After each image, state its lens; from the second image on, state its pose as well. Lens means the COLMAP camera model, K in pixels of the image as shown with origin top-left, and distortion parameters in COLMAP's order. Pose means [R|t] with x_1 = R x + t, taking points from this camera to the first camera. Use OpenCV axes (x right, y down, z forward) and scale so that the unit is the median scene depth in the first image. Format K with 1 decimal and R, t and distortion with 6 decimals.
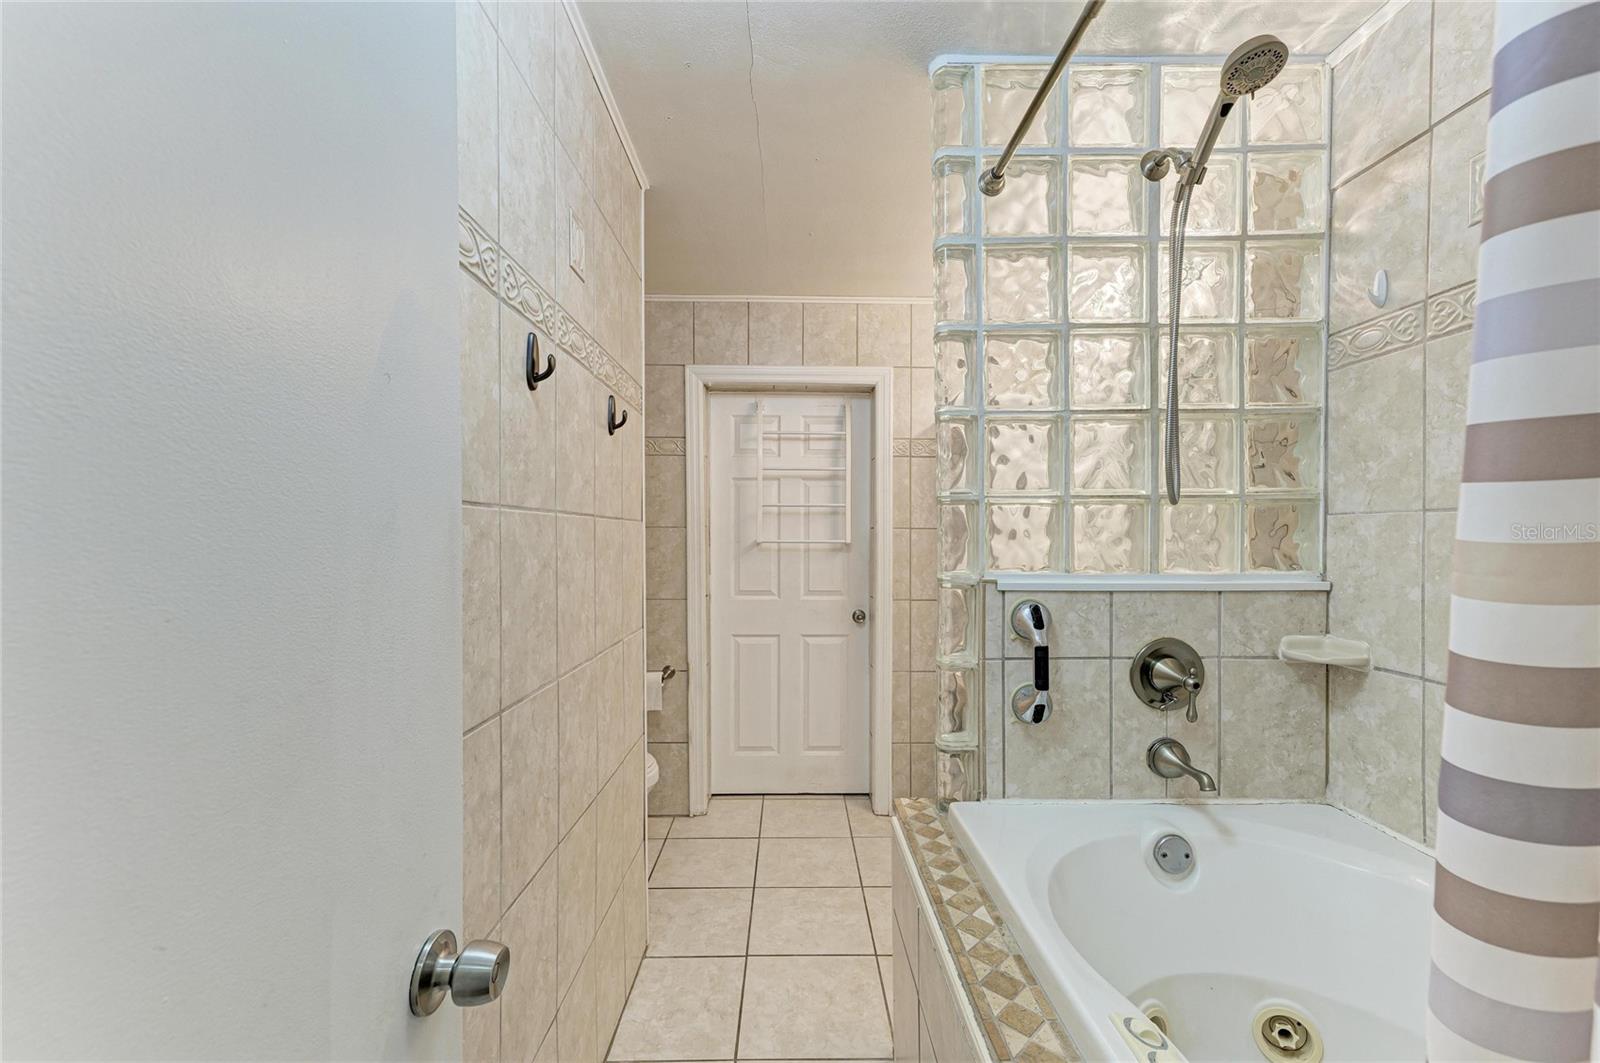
lens RADIAL K [[595.6, 0, 800.0], [0, 595.6, 531.5], [0, 0, 1]] dist [0.008610, -0.000030]
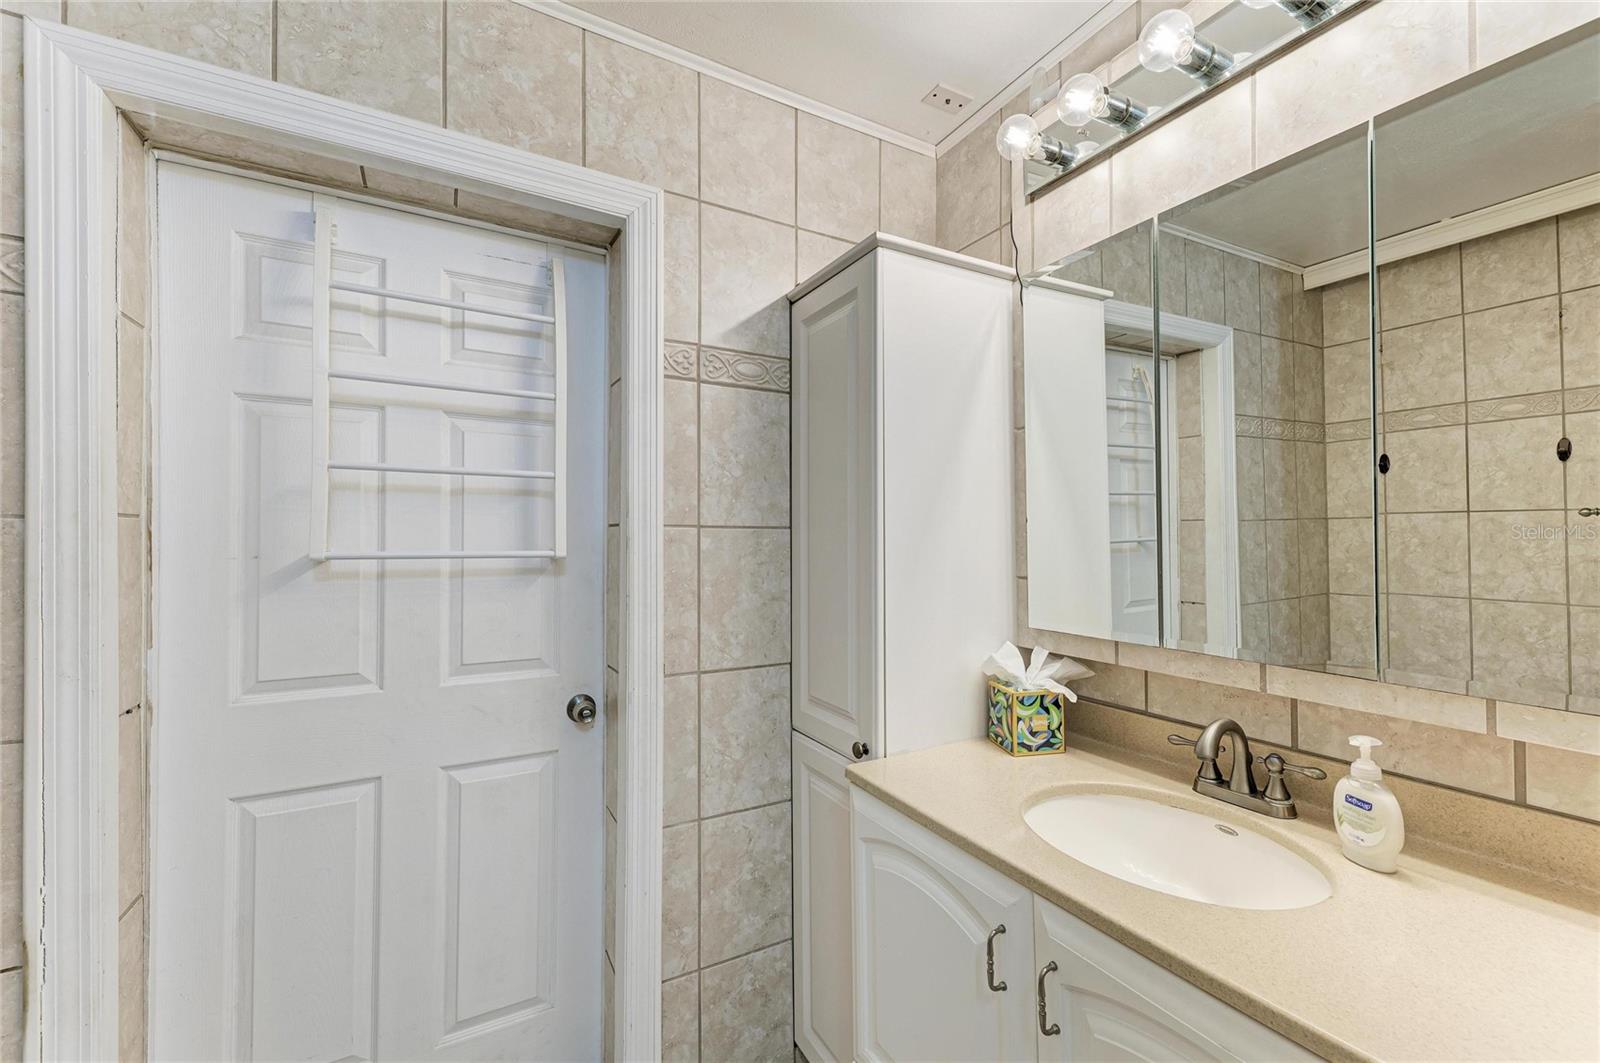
lens RADIAL K [[595.6, 0, 800.0], [0, 595.6, 531.5], [0, 0, 1]] dist [0.008610, -0.000030]
pose [[0.871312, 0.003332, 0.490717, 0.015631], [-0.003280, 0.999994, -0.000966, -0.000534], [-0.490718, -0.000768, 0.871318, 0.496275]]
